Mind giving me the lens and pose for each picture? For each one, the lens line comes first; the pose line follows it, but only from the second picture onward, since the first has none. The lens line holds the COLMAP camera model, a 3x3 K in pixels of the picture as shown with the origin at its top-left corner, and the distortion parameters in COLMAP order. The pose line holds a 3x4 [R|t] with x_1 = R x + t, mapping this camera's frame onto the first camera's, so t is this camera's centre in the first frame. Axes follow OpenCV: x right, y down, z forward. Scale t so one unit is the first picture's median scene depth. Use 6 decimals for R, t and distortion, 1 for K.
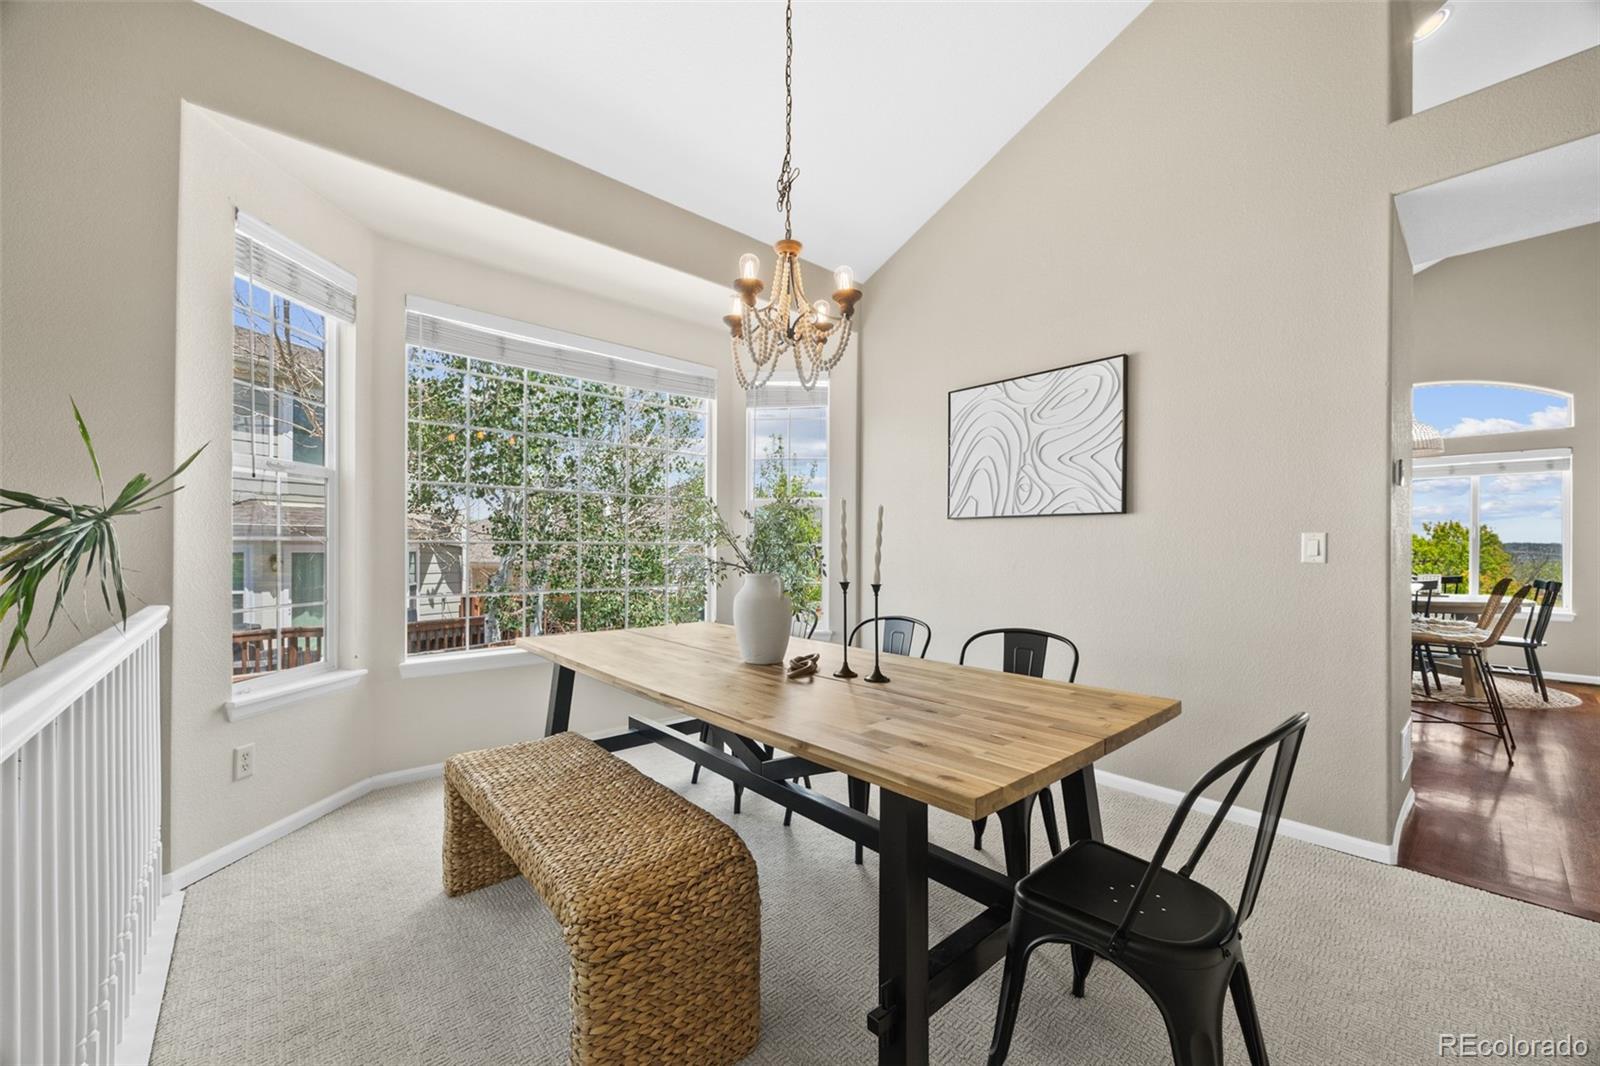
lens RADIAL K [[609.3, 0, 806.7], [0, 609.3, 550.5], [0, 0, 1]] dist [-0.005441, 0.000453]
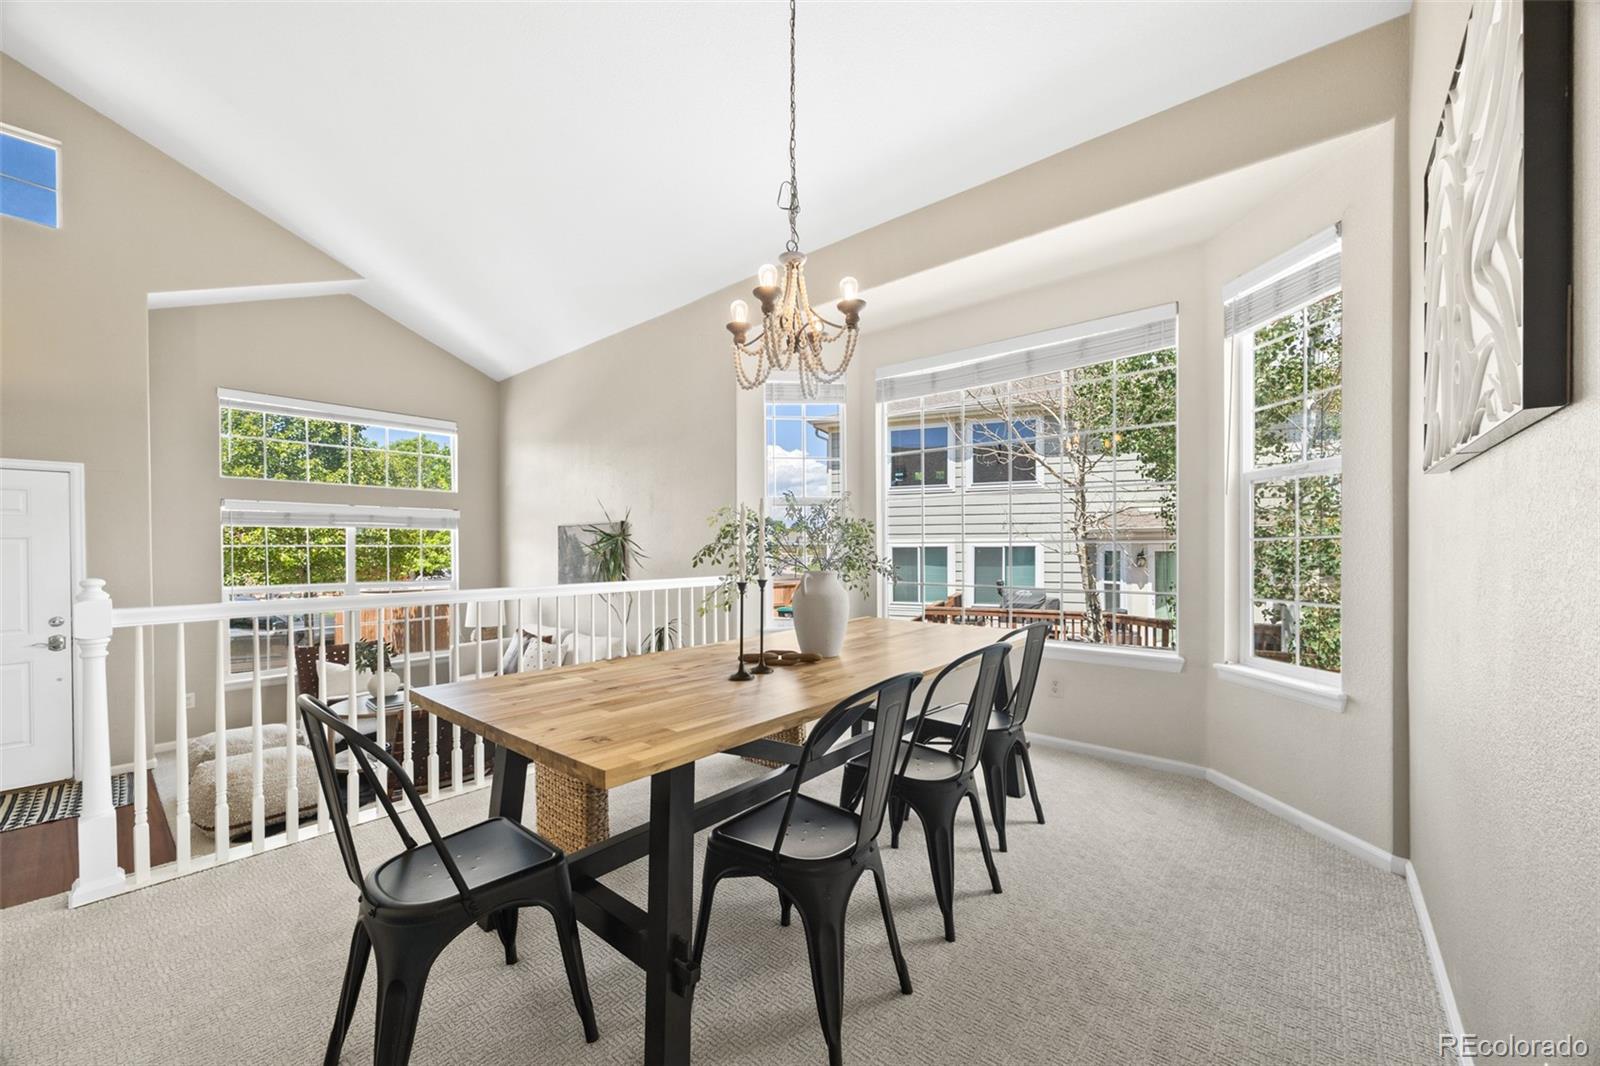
lens RADIAL K [[609.3, 0, 804.2], [0, 609.3, 553.9], [0, 0, 1]] dist [-0.005441, 0.000453]
pose [[0.143399, -0.001294, -0.989664, 1.340460], [0.010281, 0.999947, 0.000182, 0.010392], [0.989612, -0.010201, 0.143405, 1.147028]]
